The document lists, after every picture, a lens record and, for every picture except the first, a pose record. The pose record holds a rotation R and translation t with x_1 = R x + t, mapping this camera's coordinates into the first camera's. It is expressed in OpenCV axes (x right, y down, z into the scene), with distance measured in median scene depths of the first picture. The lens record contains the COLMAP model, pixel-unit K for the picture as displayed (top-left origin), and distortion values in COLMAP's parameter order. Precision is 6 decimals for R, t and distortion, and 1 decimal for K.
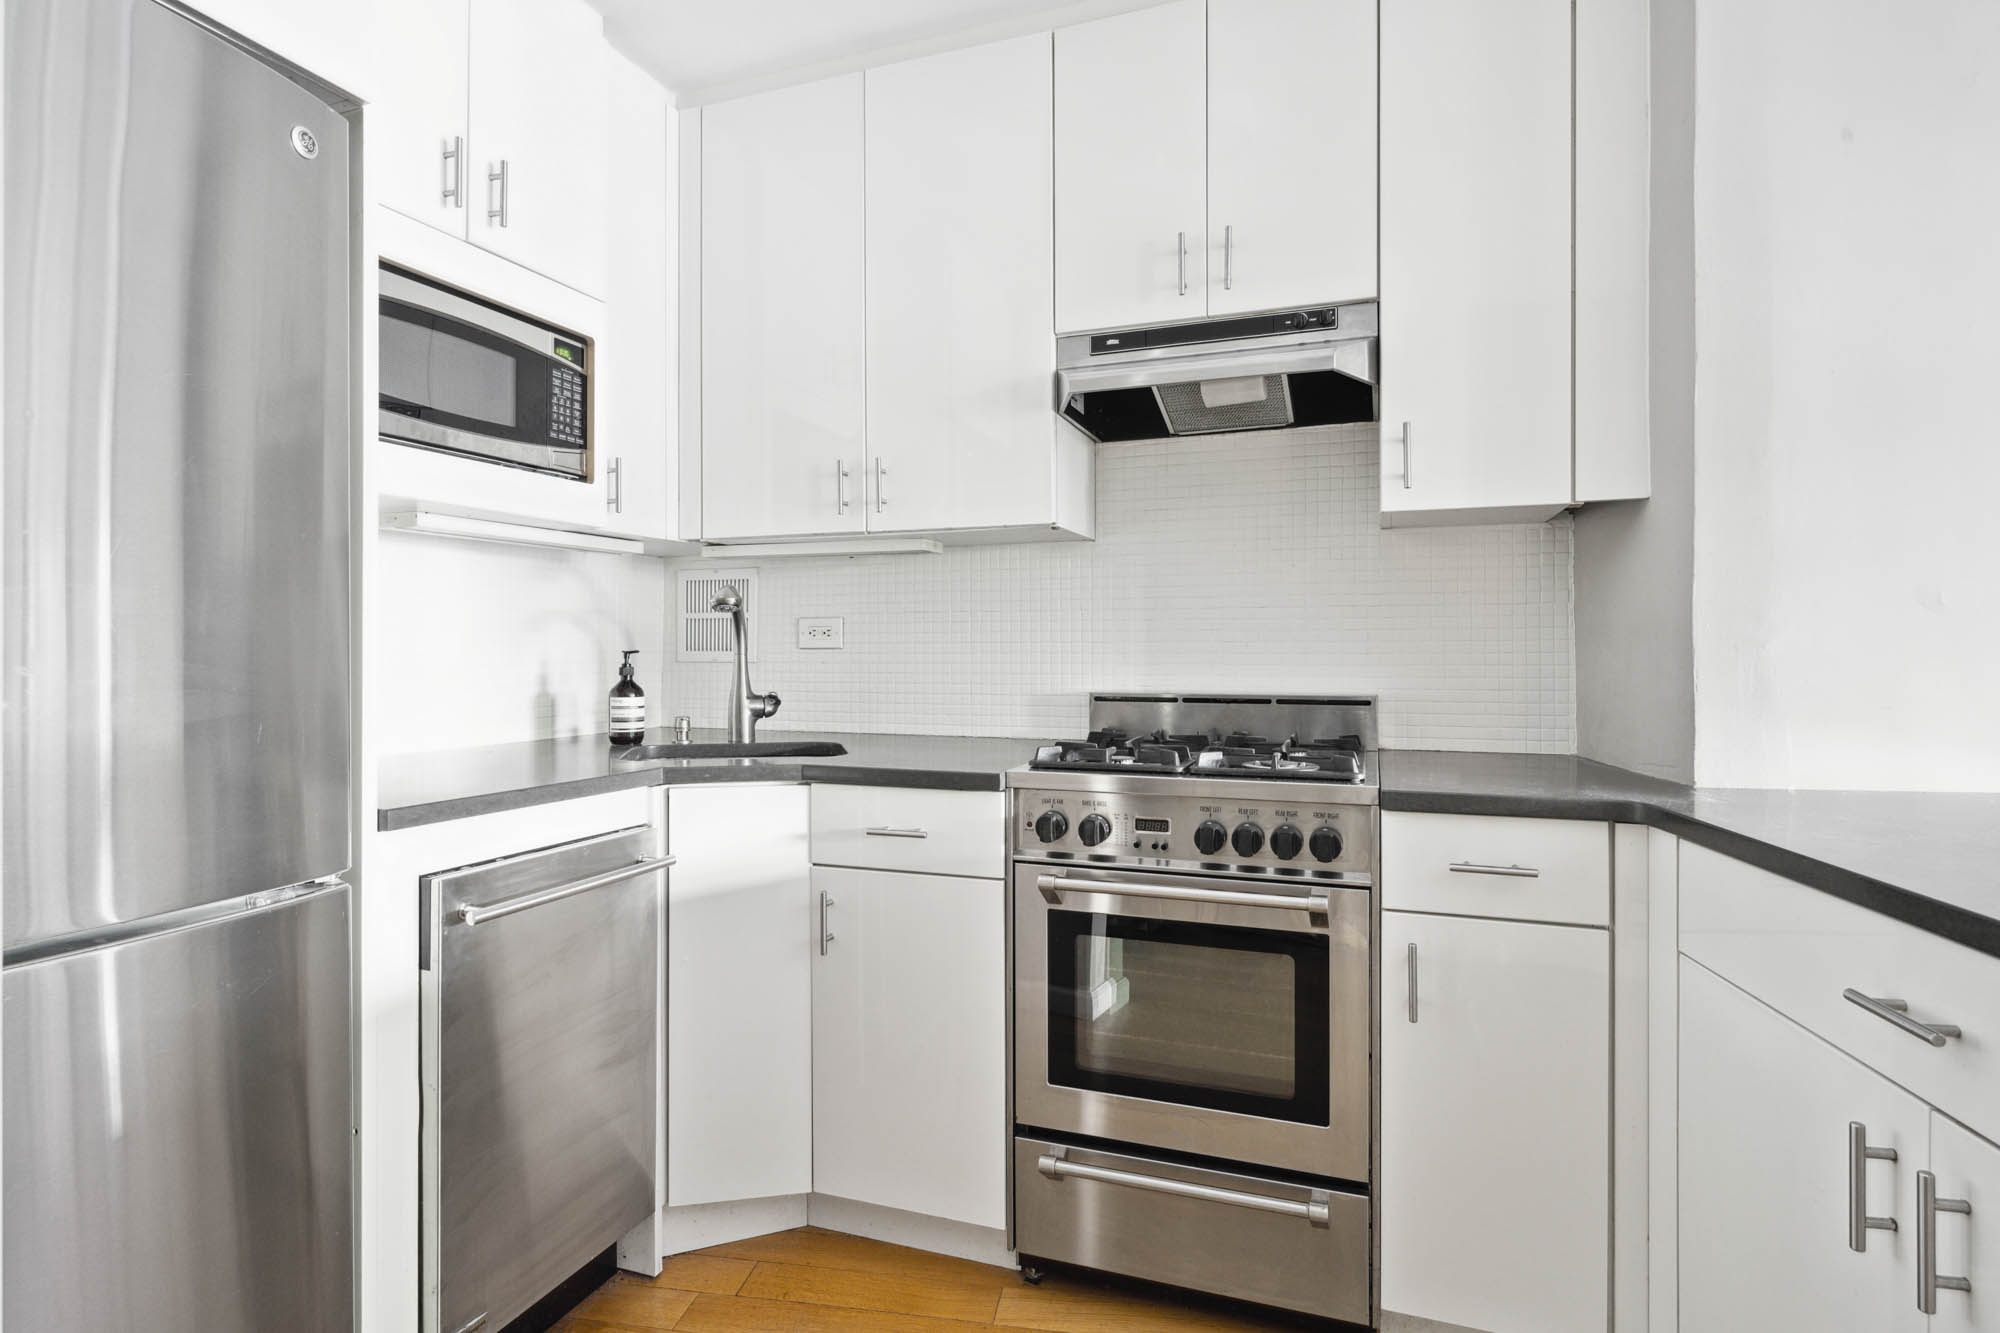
lens RADIAL K [[1093.5, 0, 1001.1], [0, 1093.5, 659.3], [0, 0, 1]] dist [0.002927, 0.000344]
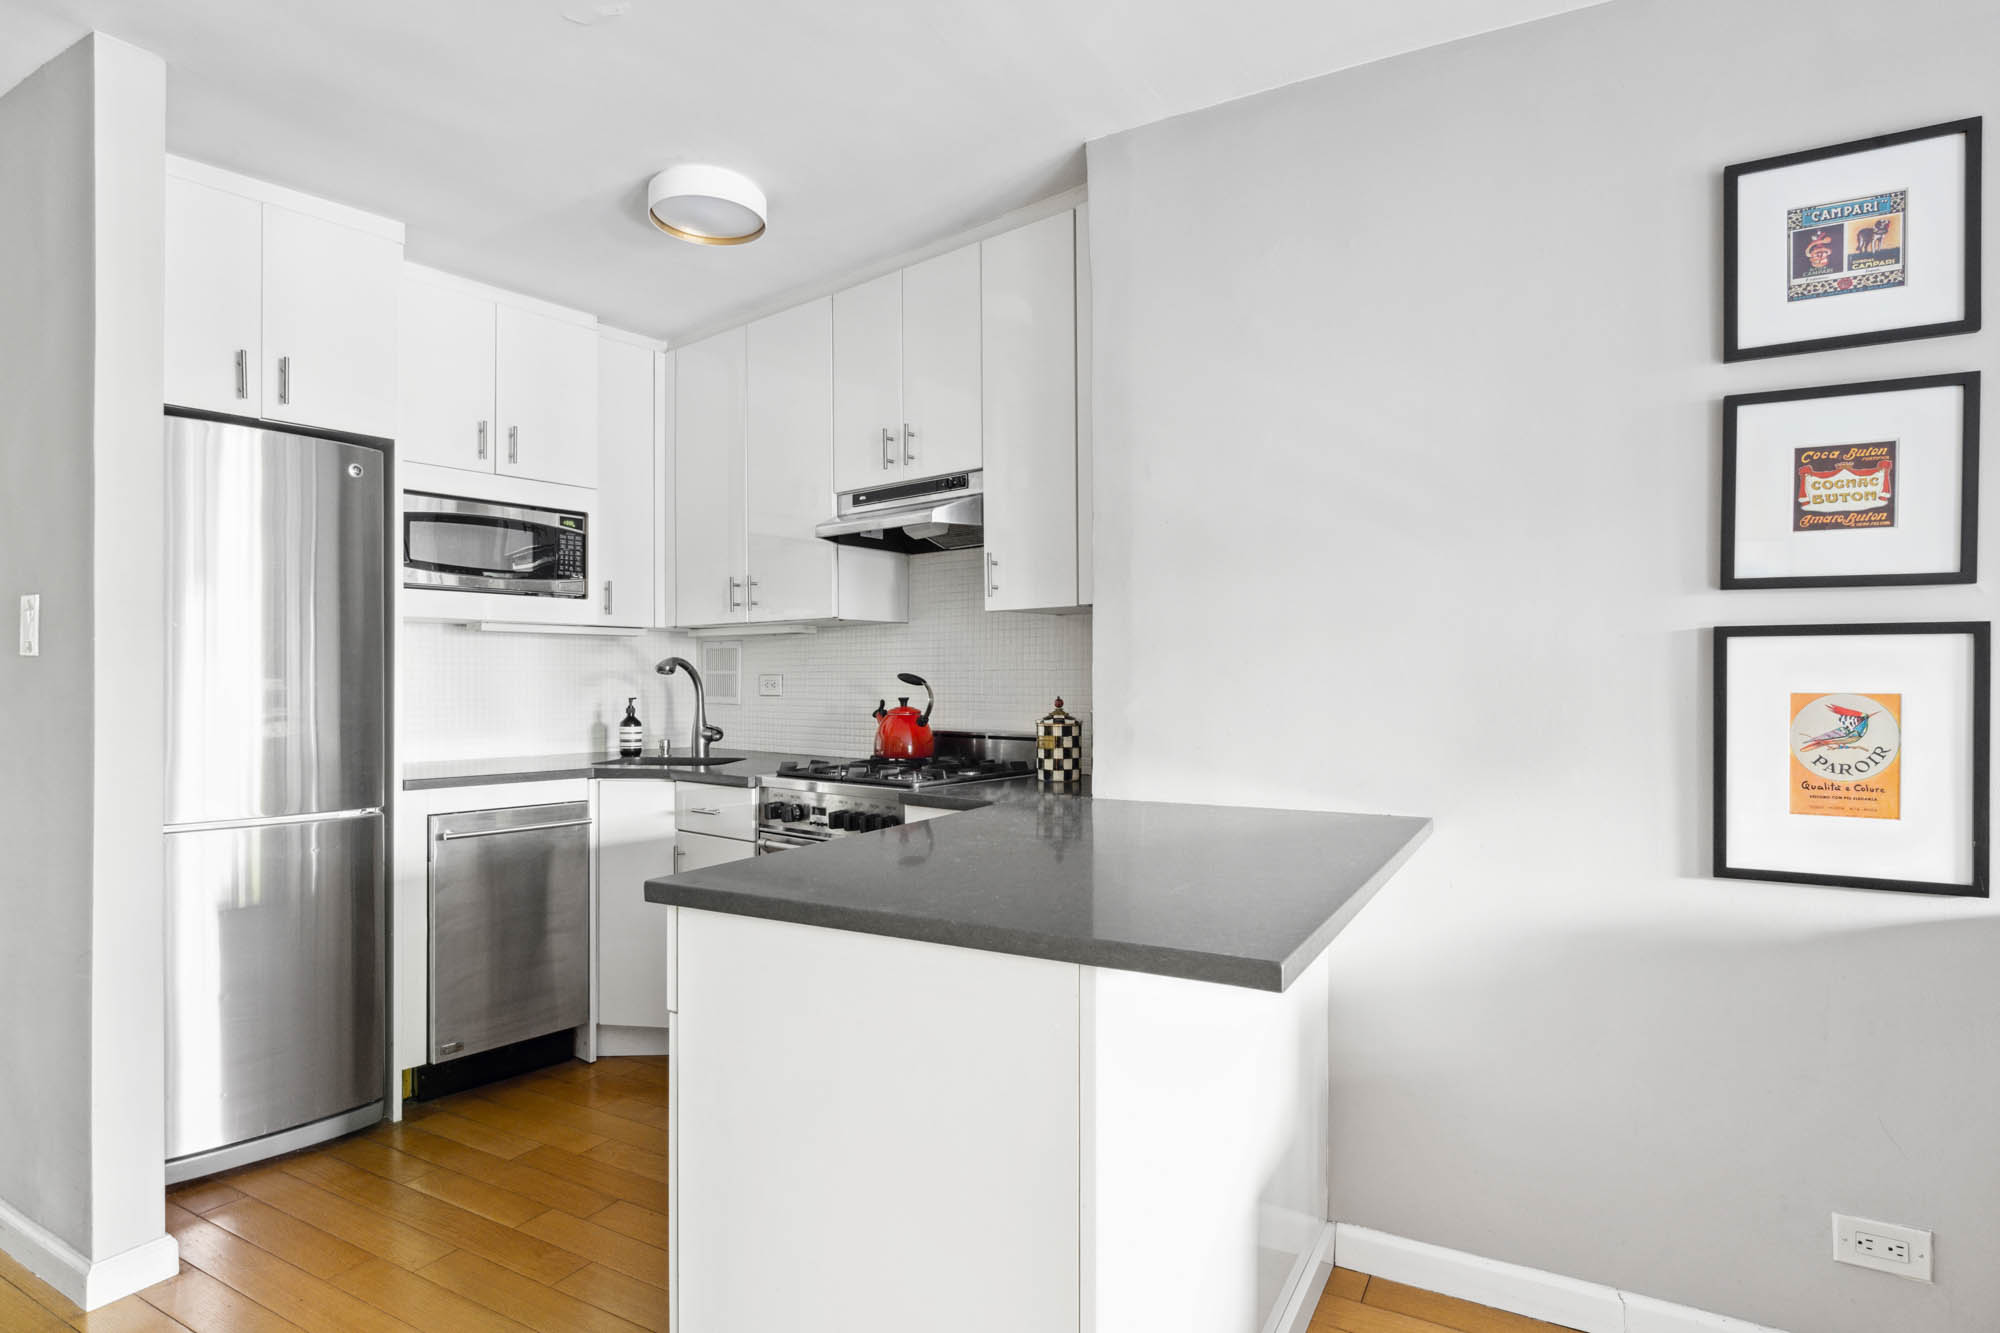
lens RADIAL K [[1122.6, 0, 1000.0], [0, 1122.6, 691.0], [0, 0, 1]] dist [0.001353, 0.000471]
pose [[0.936652, 0.003873, -0.350241, 0.823867], [-0.003127, 0.999991, 0.002696, -0.026387], [0.350249, -0.001430, 0.936656, -0.391464]]
